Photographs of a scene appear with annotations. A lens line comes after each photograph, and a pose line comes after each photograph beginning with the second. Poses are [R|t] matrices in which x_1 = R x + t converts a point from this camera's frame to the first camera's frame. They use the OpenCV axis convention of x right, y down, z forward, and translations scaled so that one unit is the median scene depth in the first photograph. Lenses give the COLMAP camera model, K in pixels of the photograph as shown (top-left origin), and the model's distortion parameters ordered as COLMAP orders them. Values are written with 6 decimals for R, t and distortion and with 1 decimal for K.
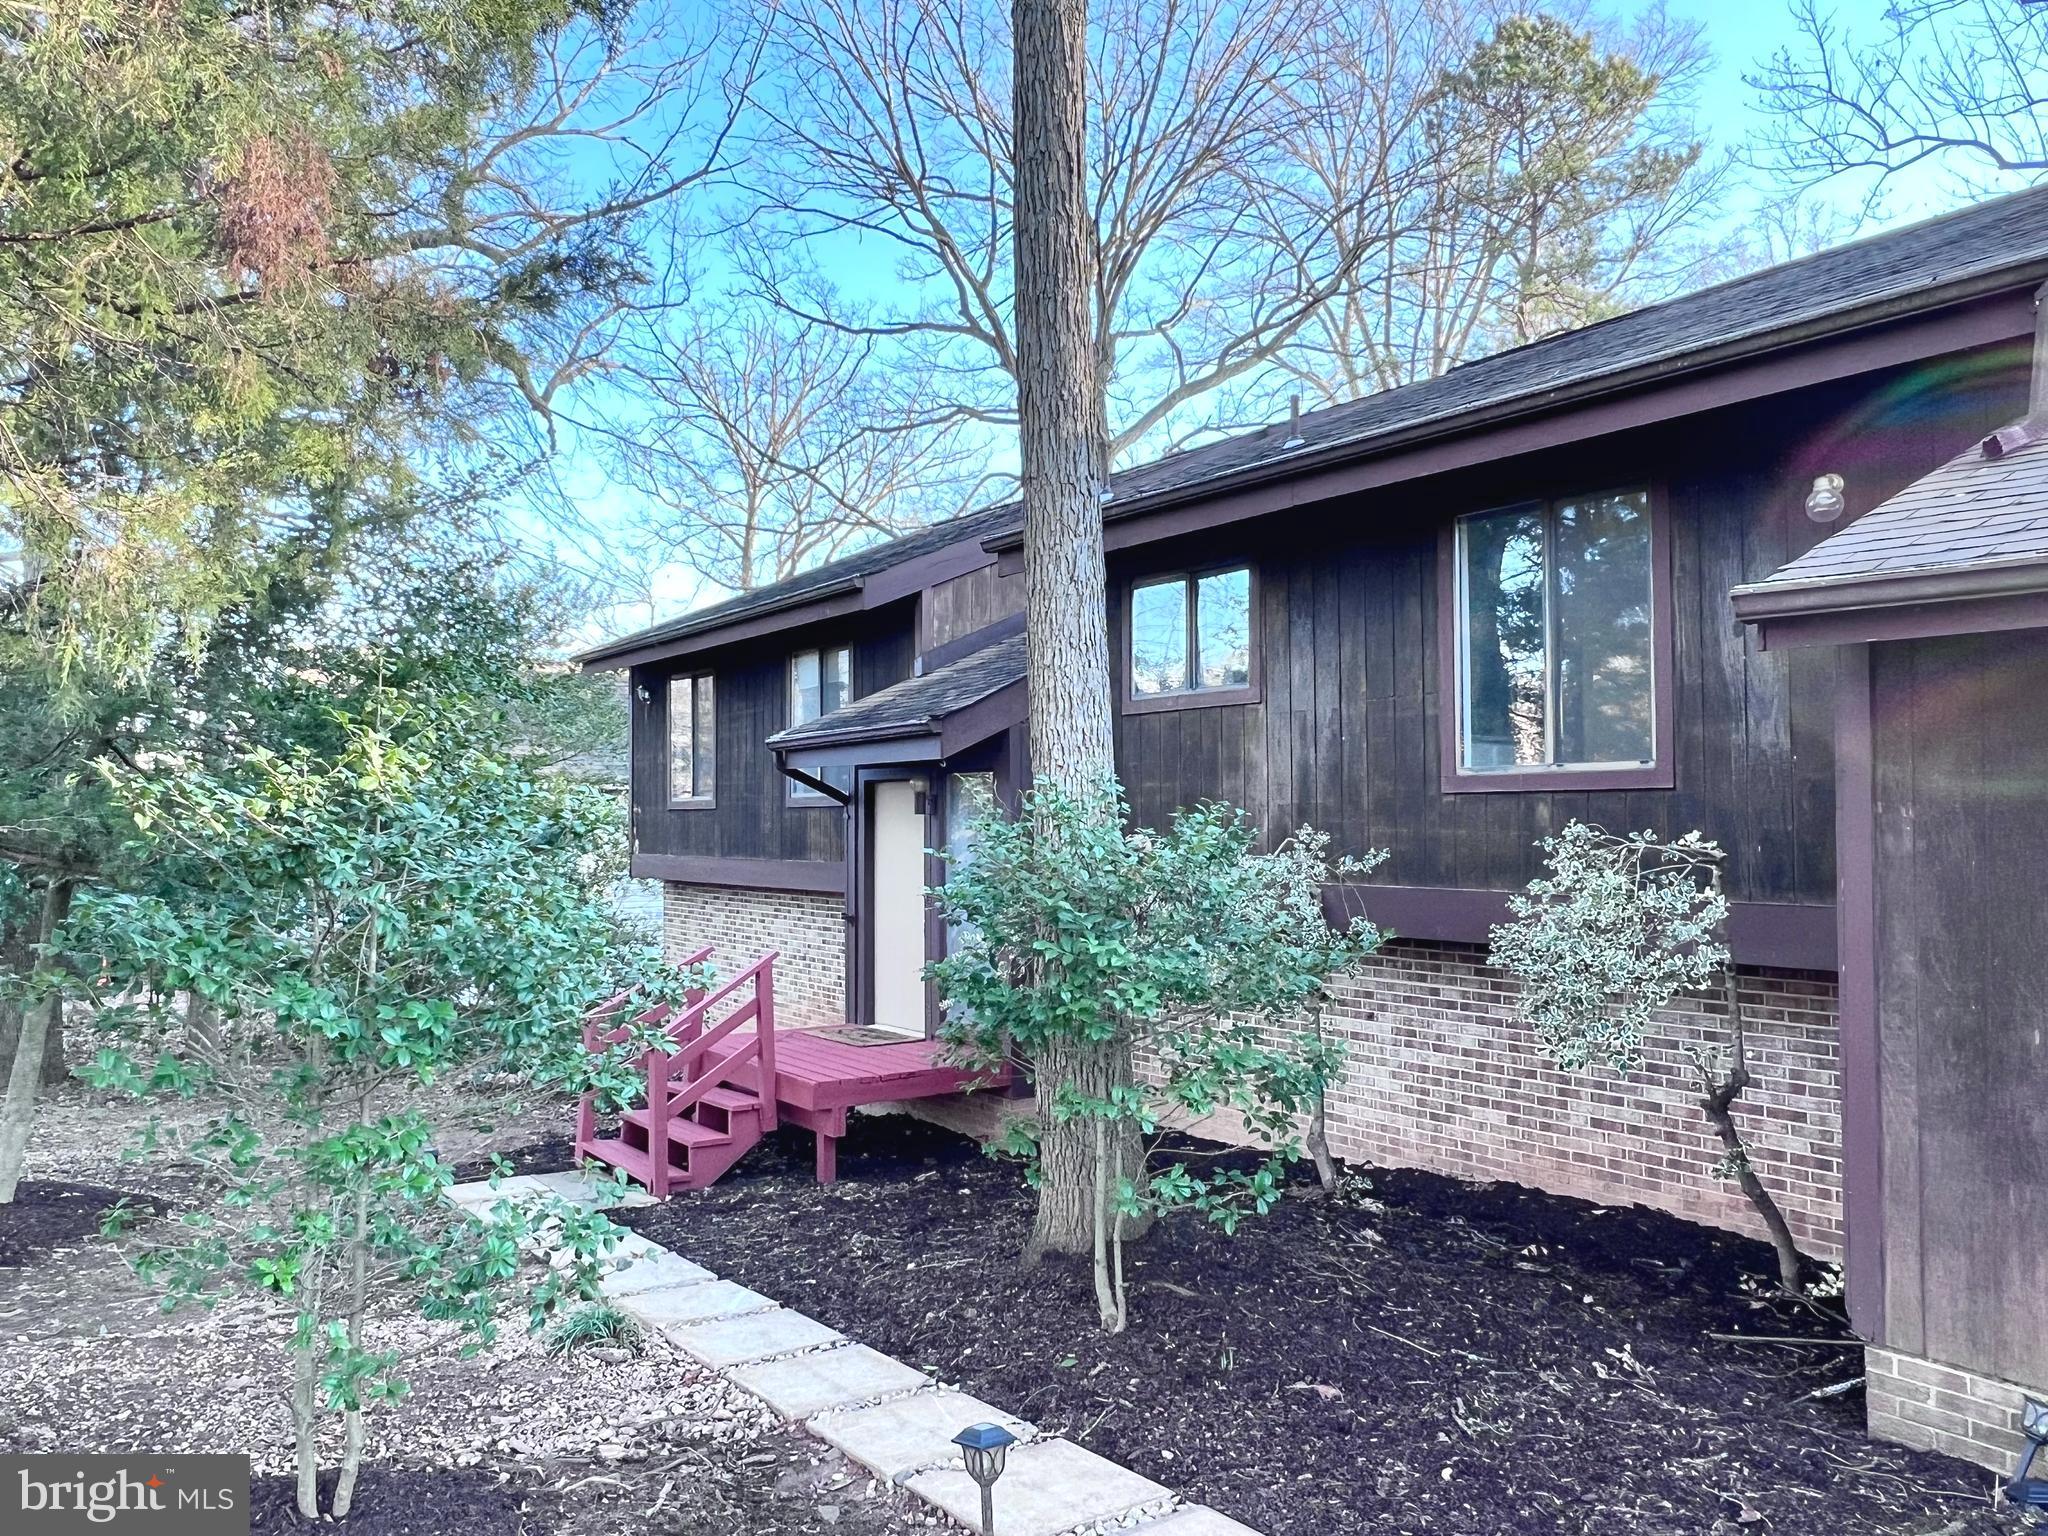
lens RADIAL K [[1463.7, 0, 1024.0], [0, 1463.7, 768.0], [0, 0, 1]] dist [0.009115, 0.002507]
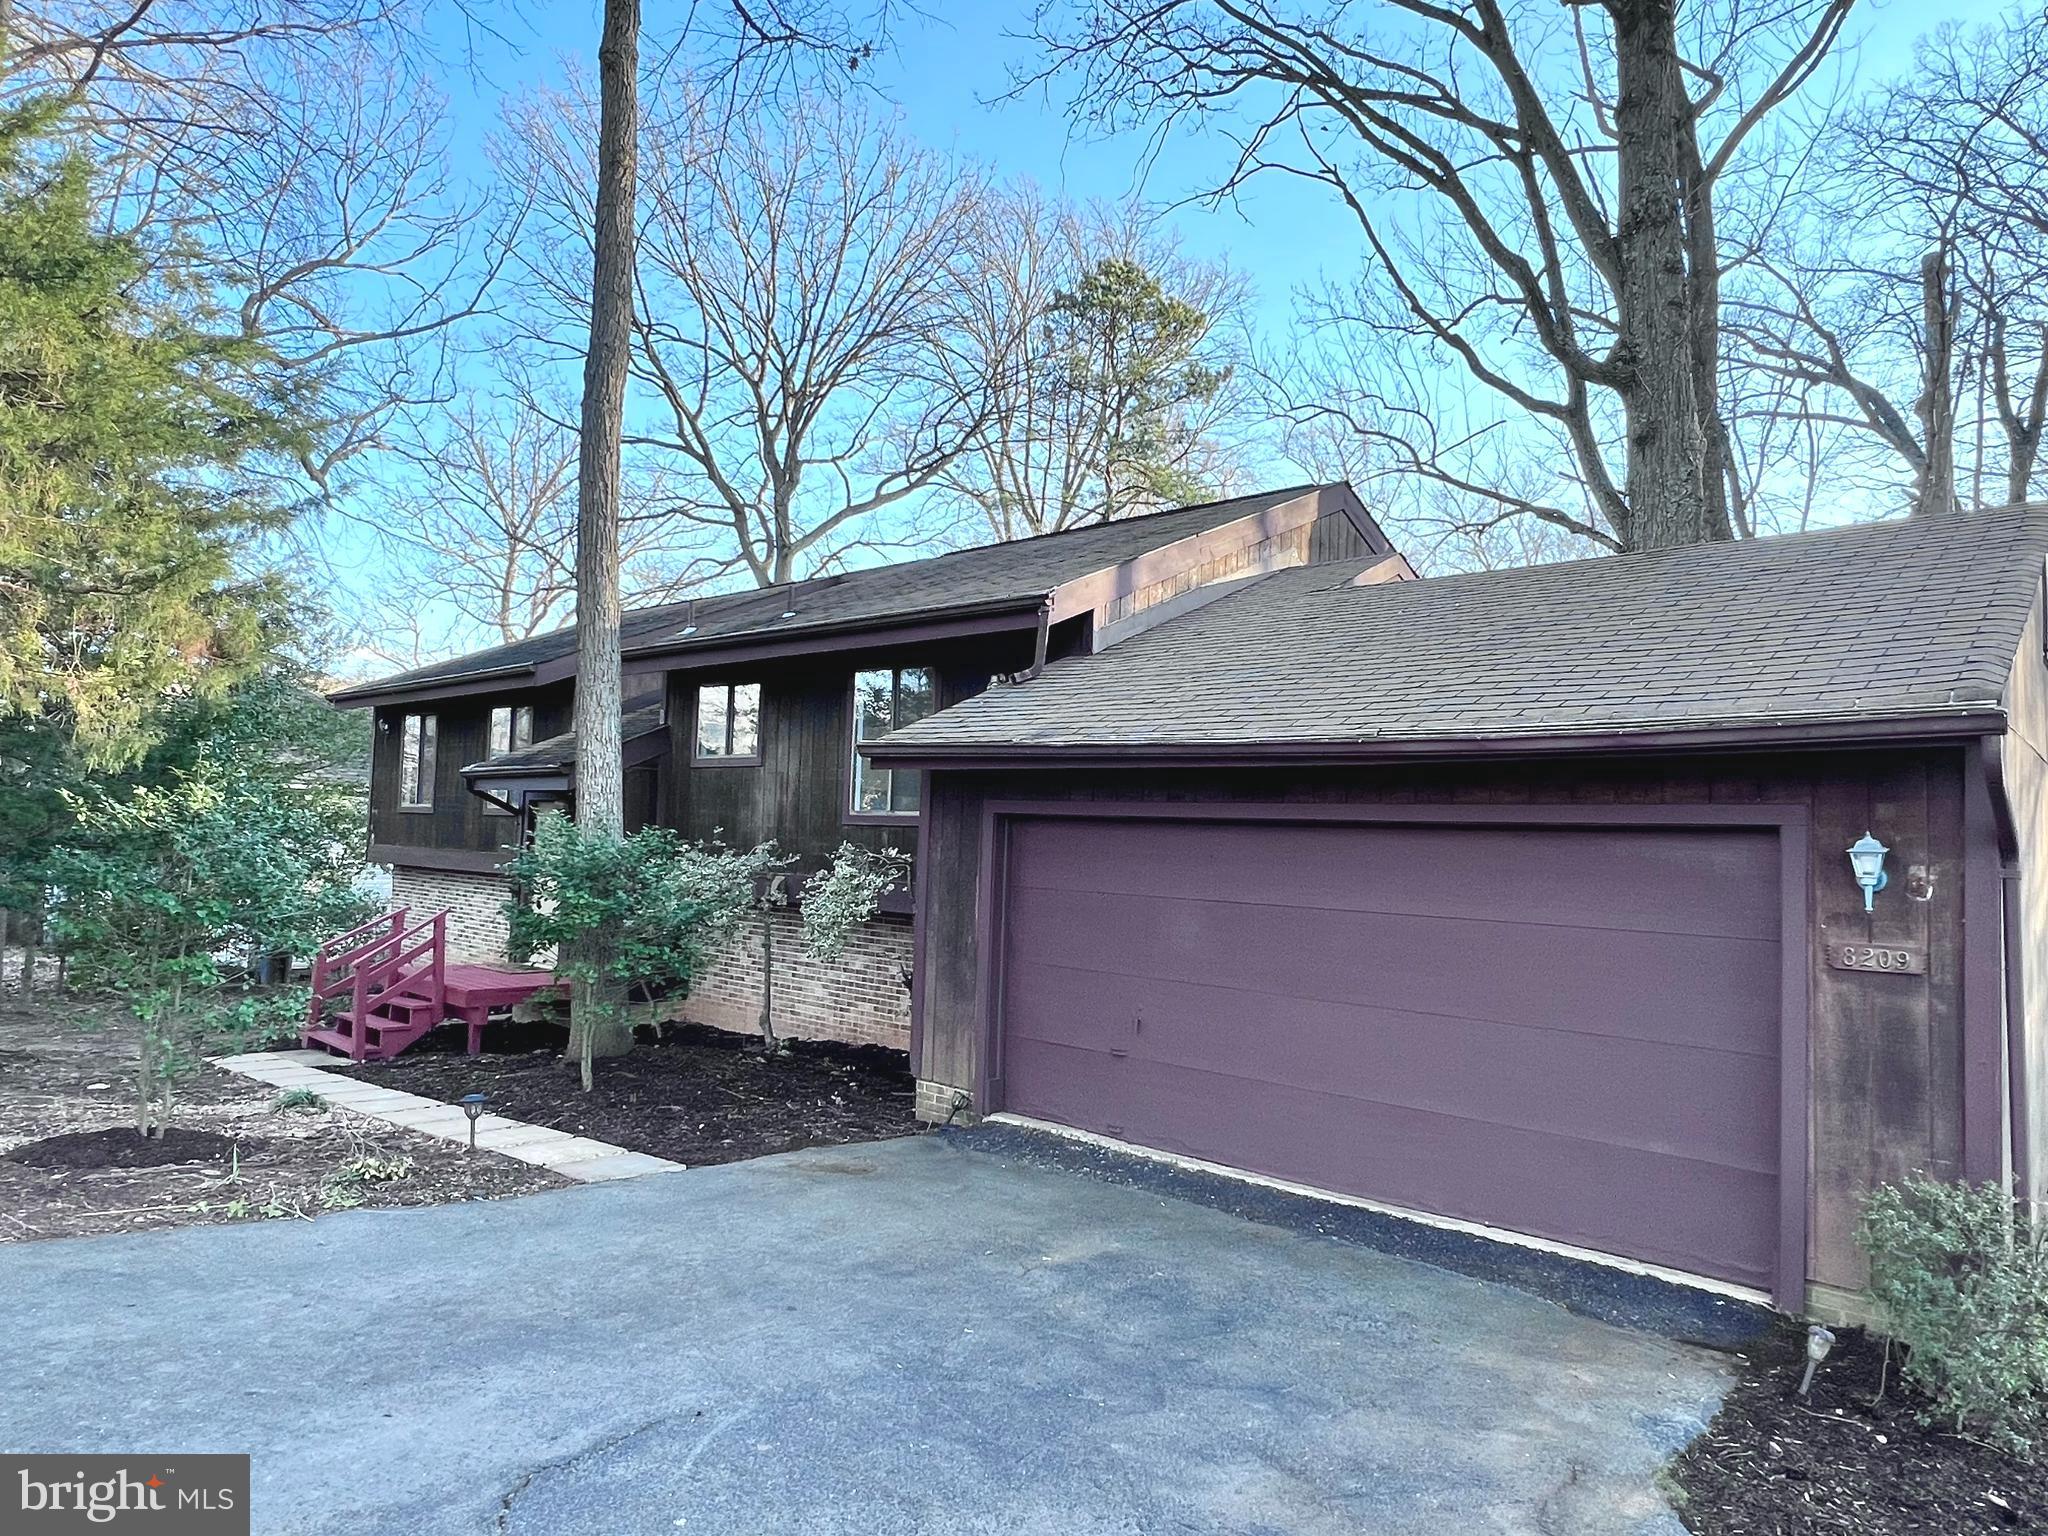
lens RADIAL K [[1240.0, 0, 1024.0], [0, 1240.0, 768.0], [0, 0, 1]] dist [0.001408, -0.000307]
pose [[0.977976, 0.046834, 0.203393, 0.125480], [-0.043241, 0.998821, -0.022075, -0.017976], [-0.204187, 0.012793, 0.978848, -0.344687]]
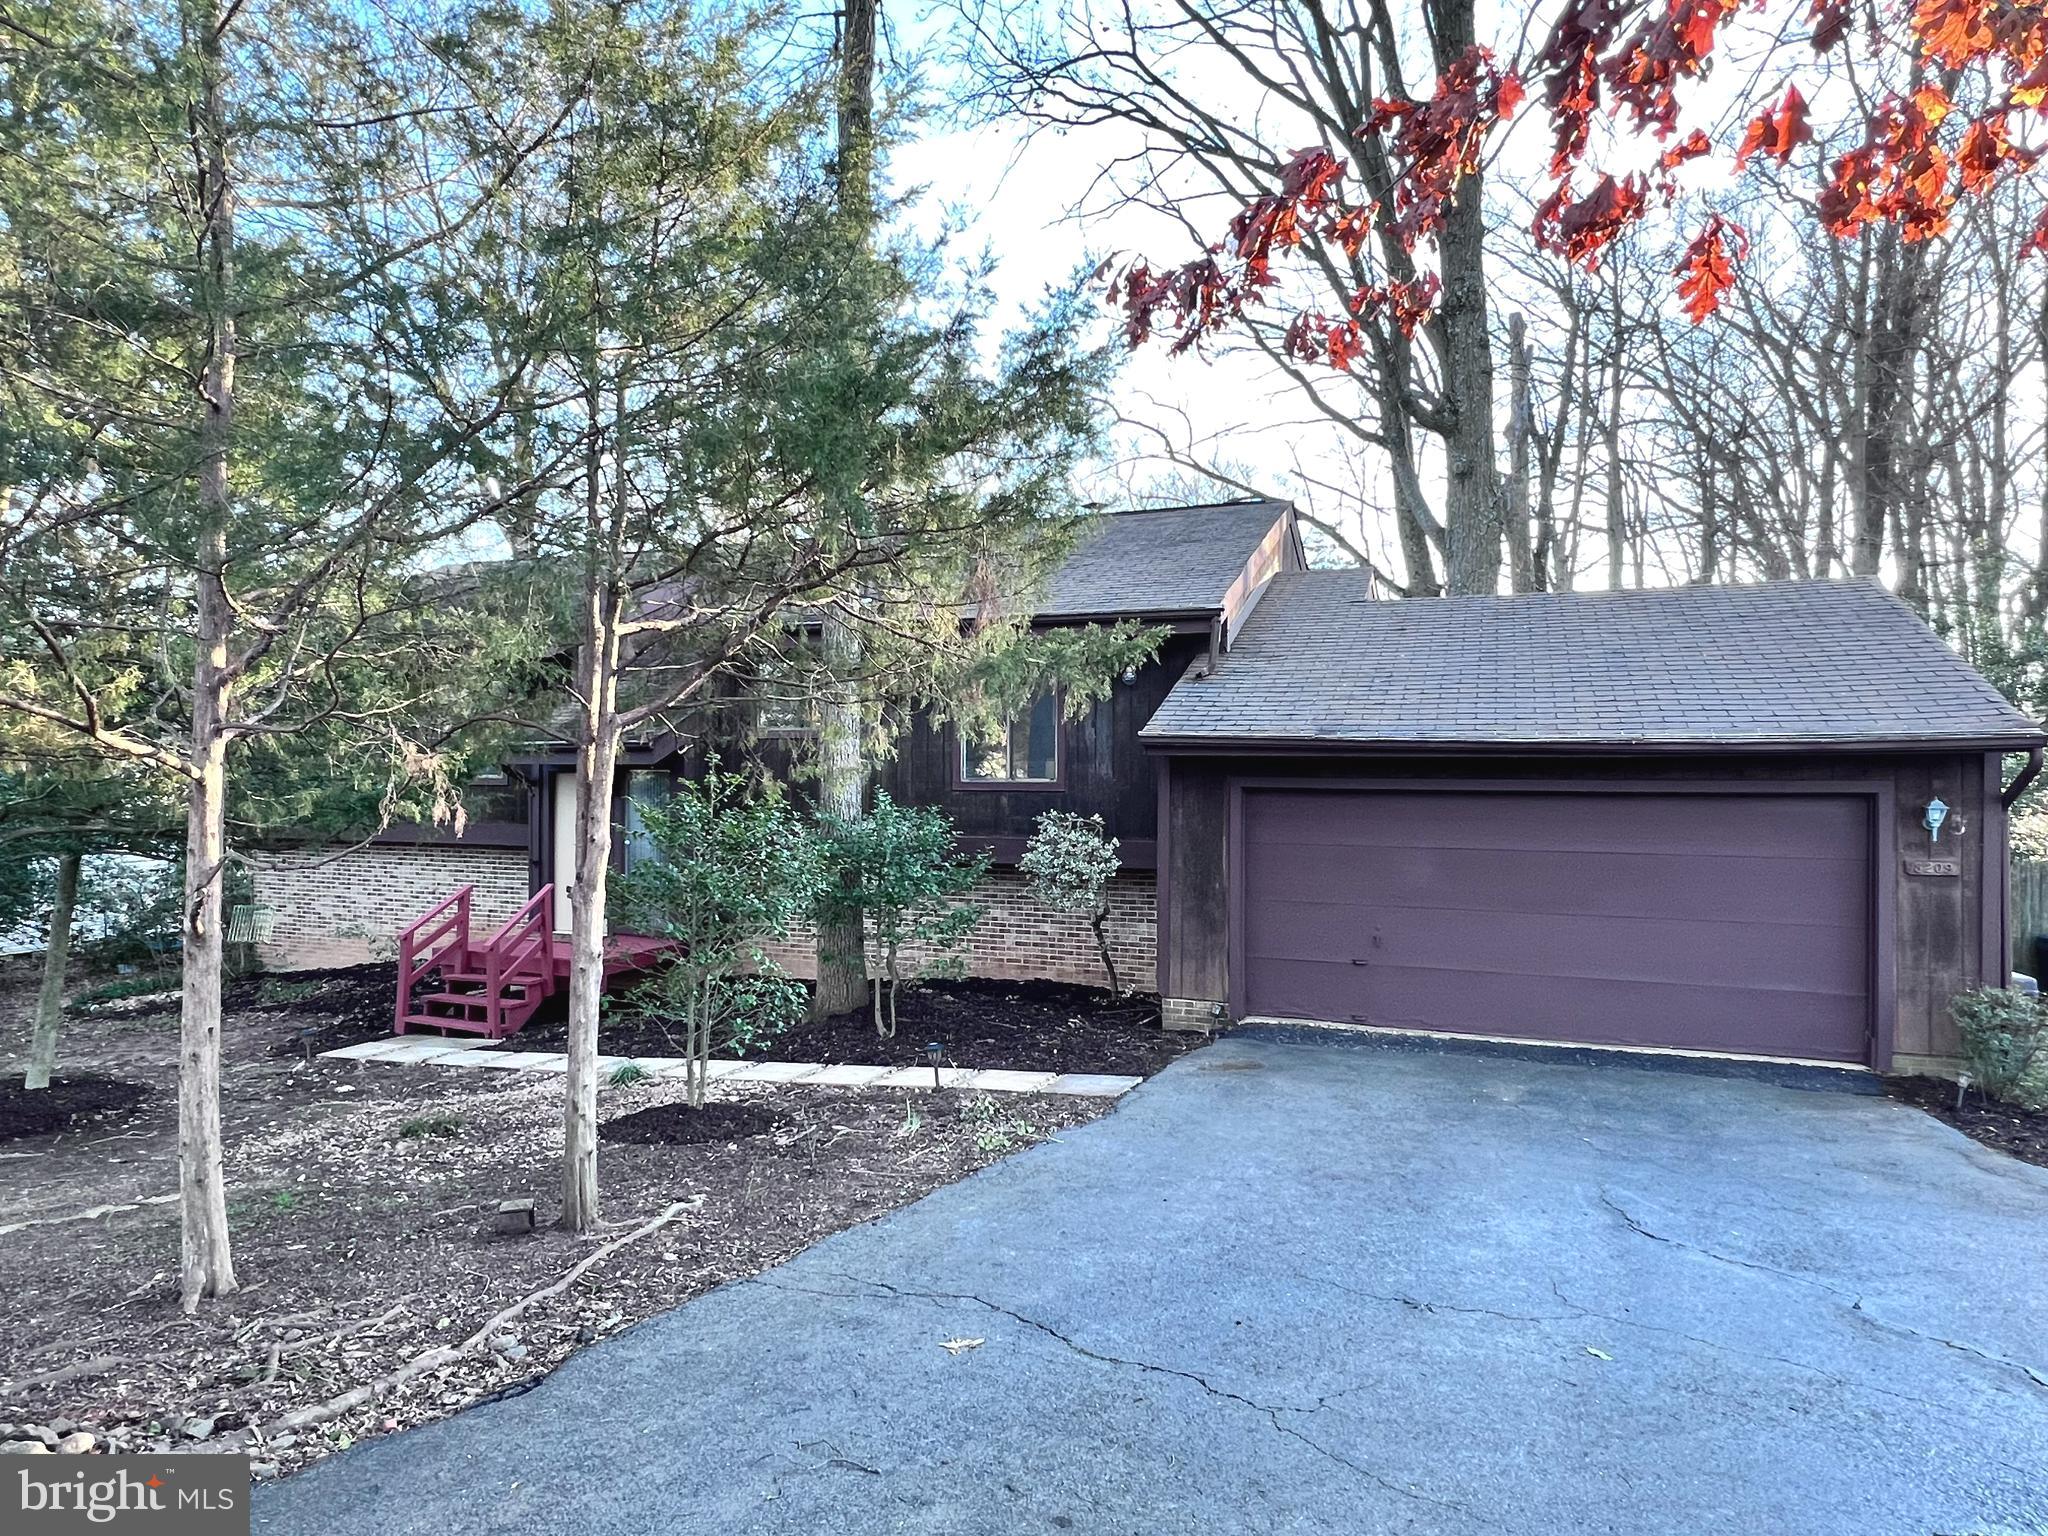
lens RADIAL K [[1195.5, 0, 1024.0], [0, 1195.5, 768.0], [0, 0, 1]] dist [0.000392, -0.000073]
pose [[0.843851, 0.005707, 0.536547, -0.343900], [-0.024570, 0.999306, 0.028012, -0.041580], [-0.536014, -0.036821, 0.843406, -0.301376]]
